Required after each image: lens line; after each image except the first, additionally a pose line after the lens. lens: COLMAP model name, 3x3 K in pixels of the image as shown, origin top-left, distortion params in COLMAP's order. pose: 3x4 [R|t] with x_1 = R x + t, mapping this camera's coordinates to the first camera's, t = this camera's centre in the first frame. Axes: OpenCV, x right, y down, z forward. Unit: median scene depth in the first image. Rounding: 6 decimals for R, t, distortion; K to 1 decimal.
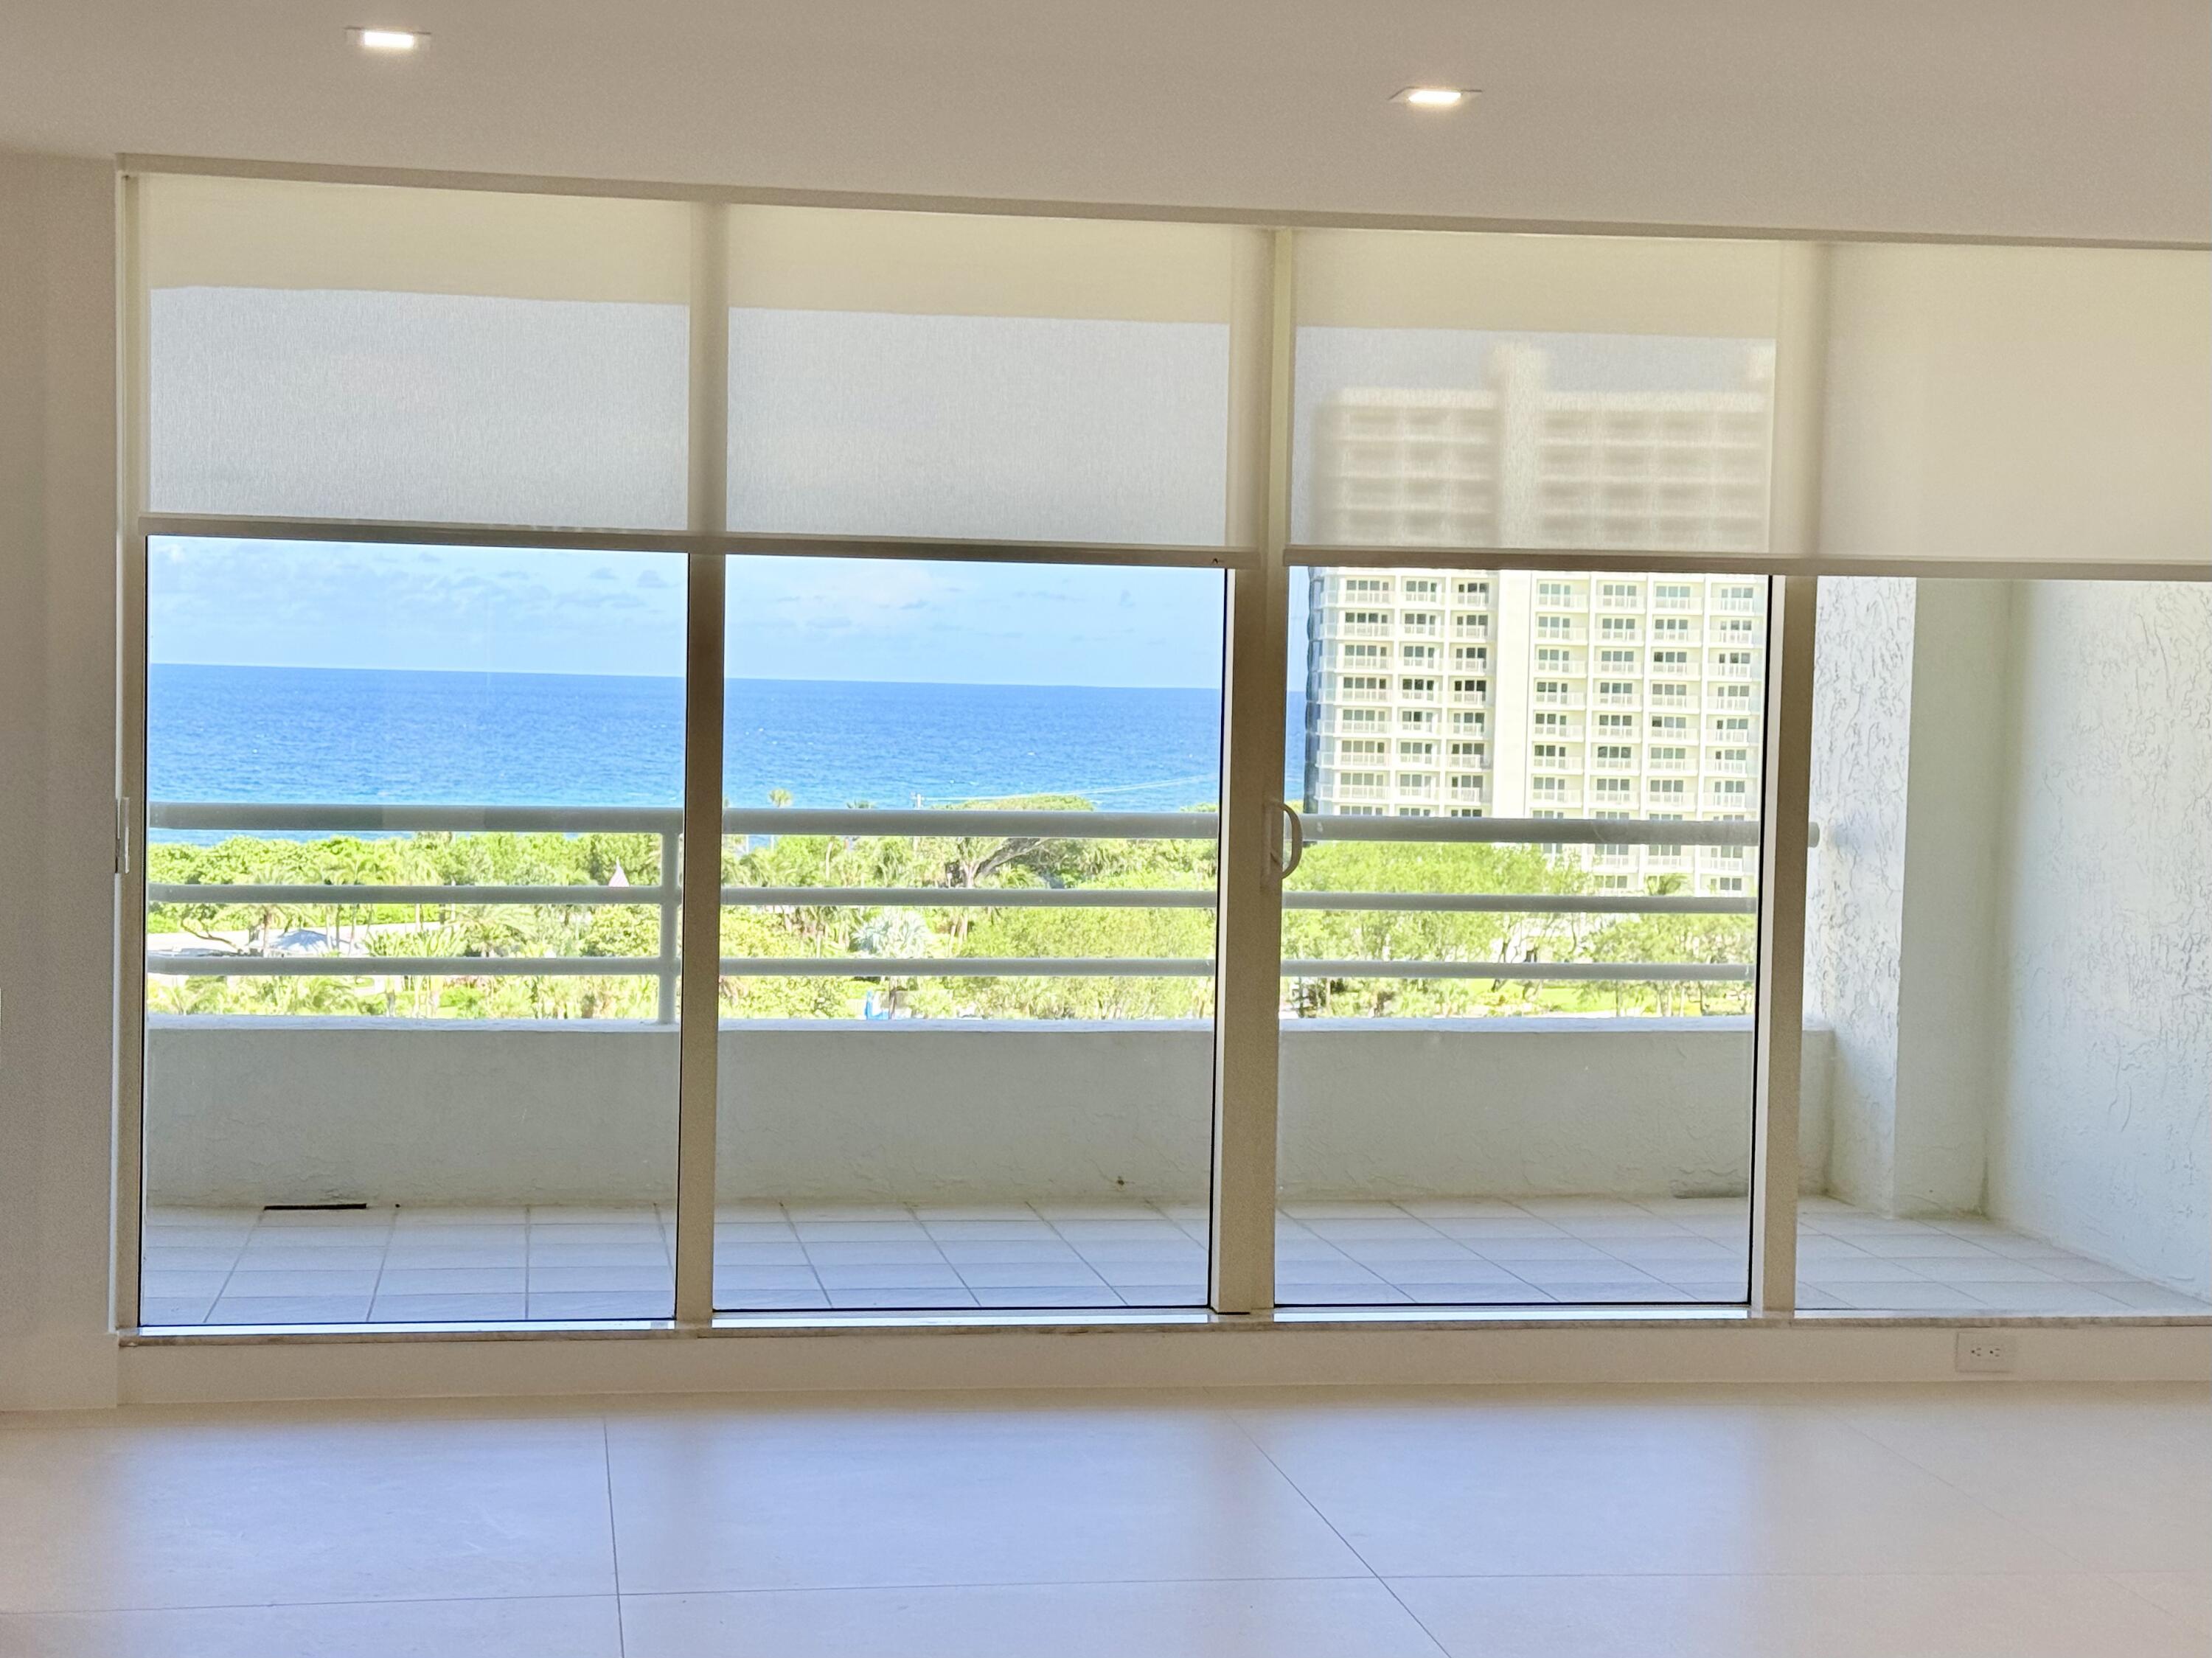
lens RADIAL K [[3323.4, 0, 1106.0], [0, 3323.4, 829.0], [0, 0, 1]] dist [0.098130, -0.063533]
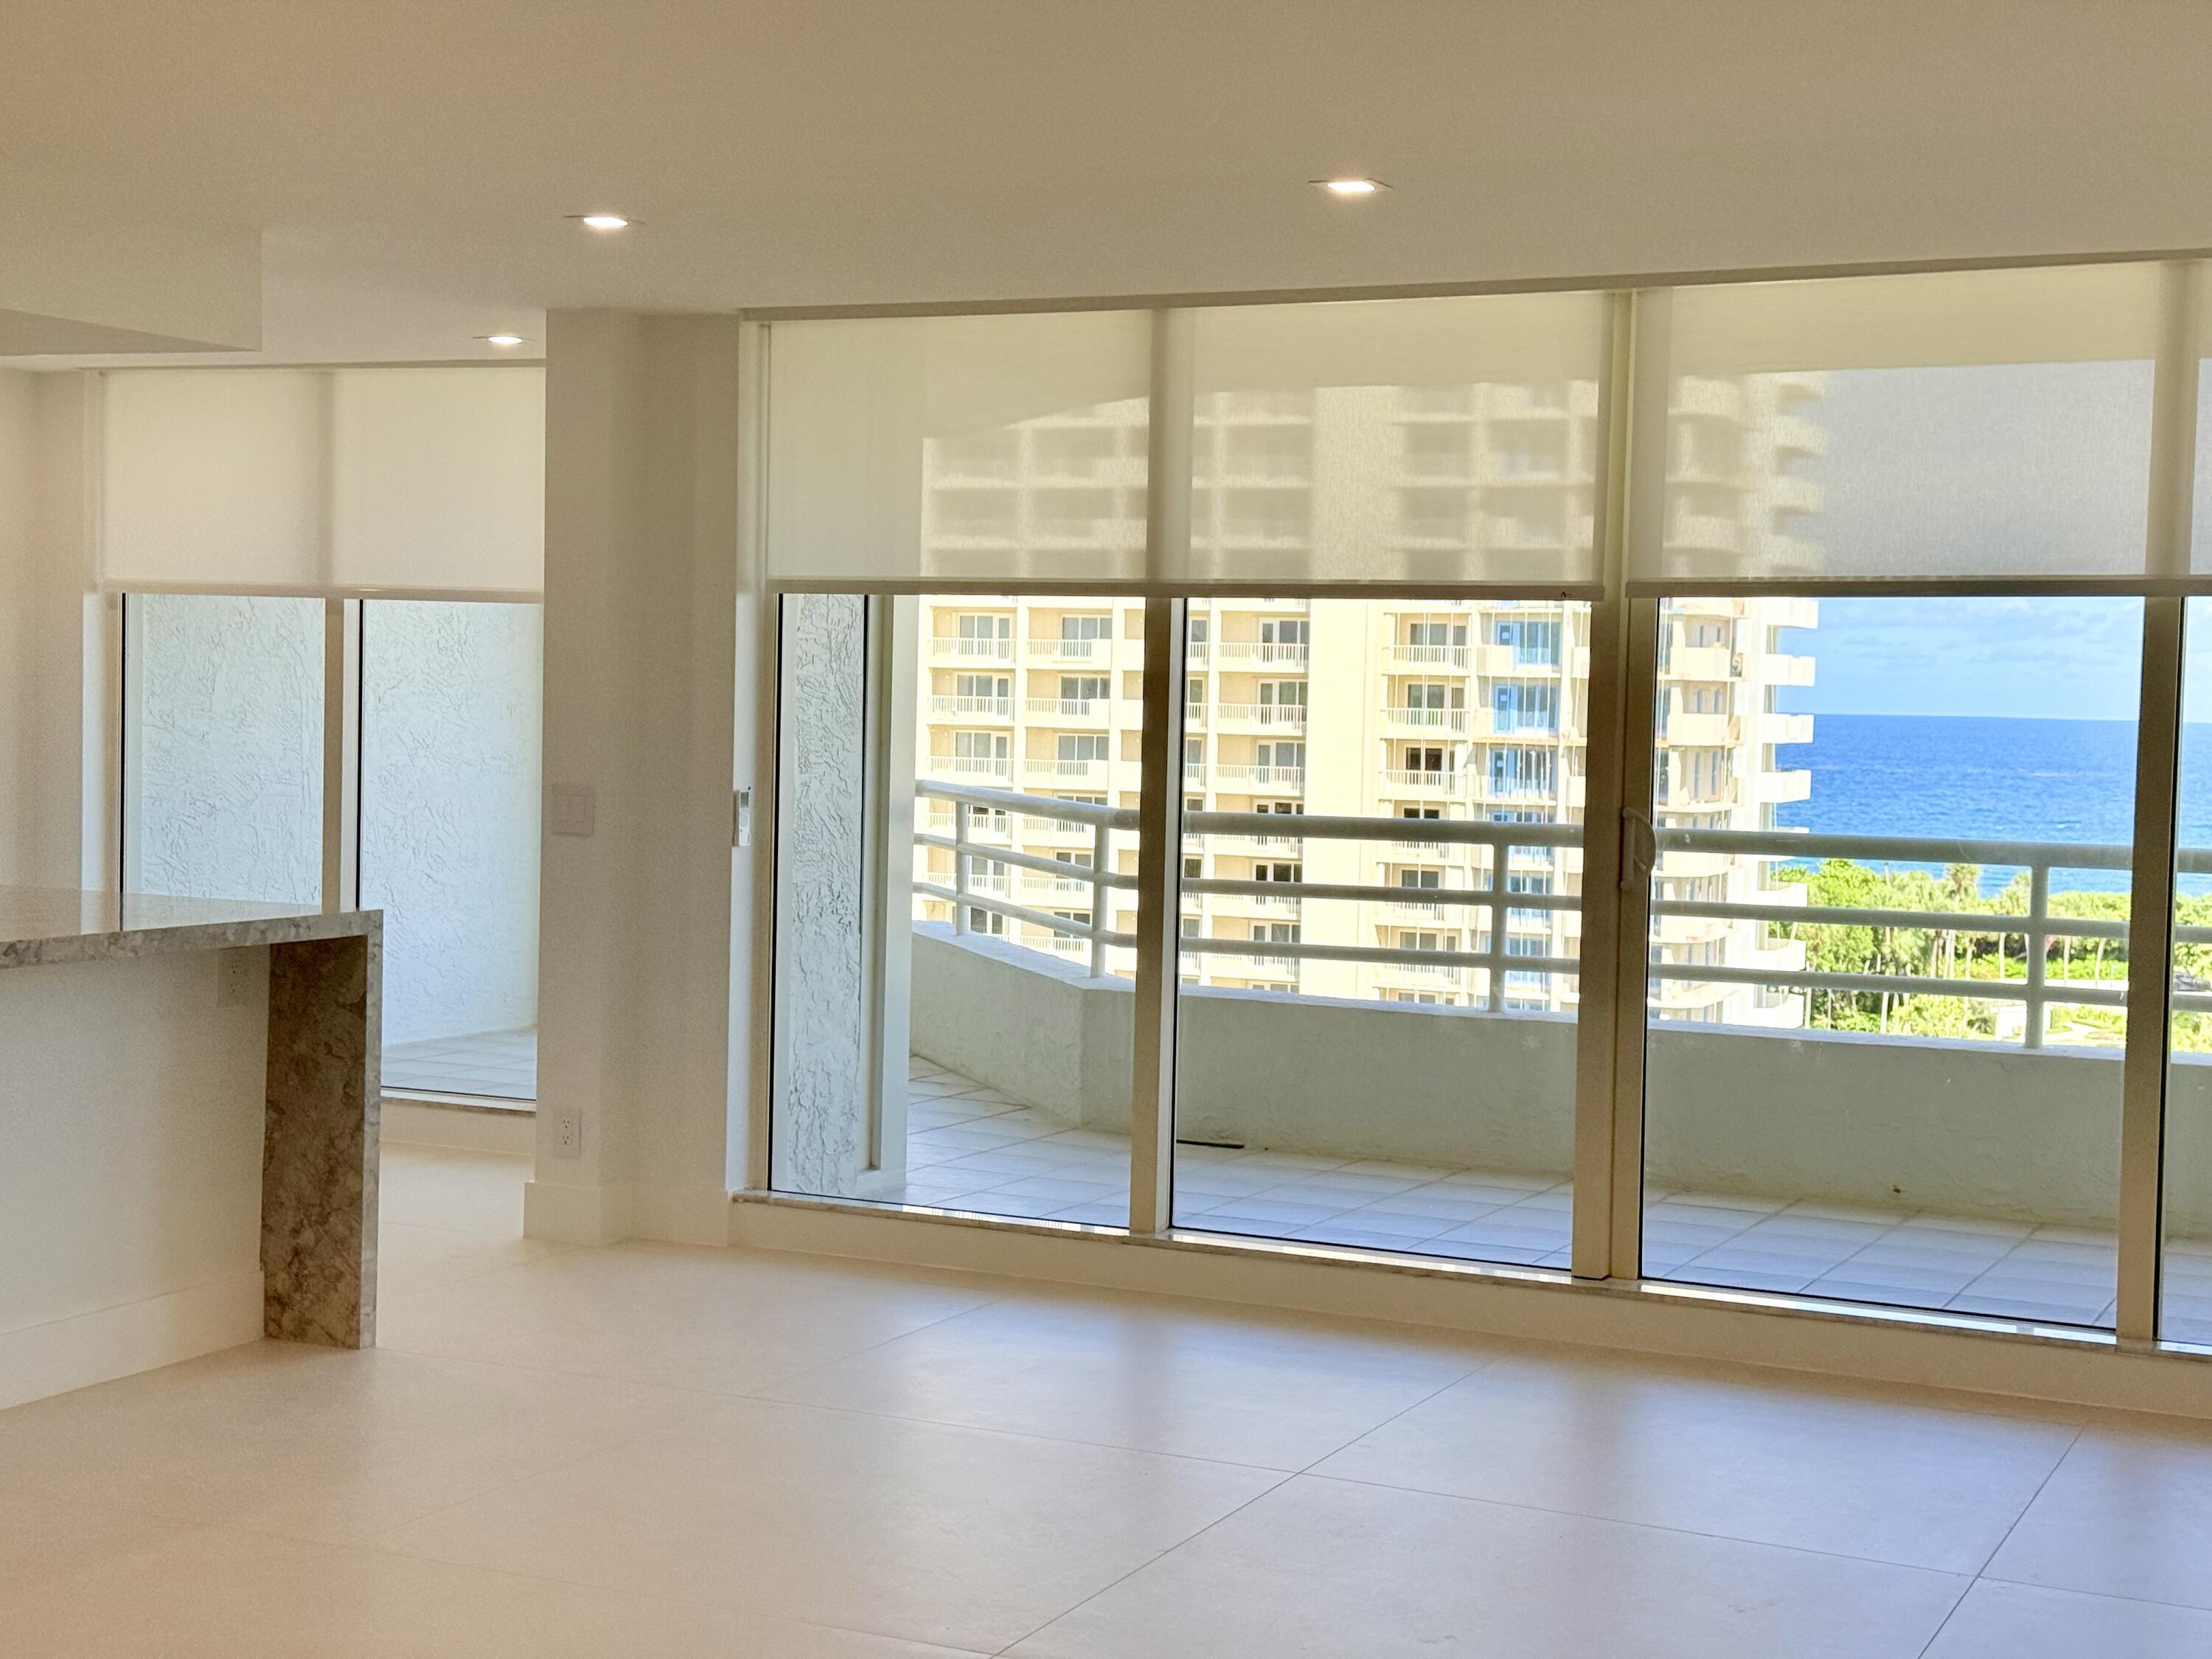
lens RADIAL K [[3148.4, 0, 1106.0], [0, 3148.4, 829.5], [0, 0, 1]] dist [0.030533, 0.021000]
pose [[0.815568, 0.022805, -0.578212, 0.343324], [-0.030366, 0.999533, -0.003410, 0.003865], [0.577864, 0.020339, 0.815880, 0.038265]]
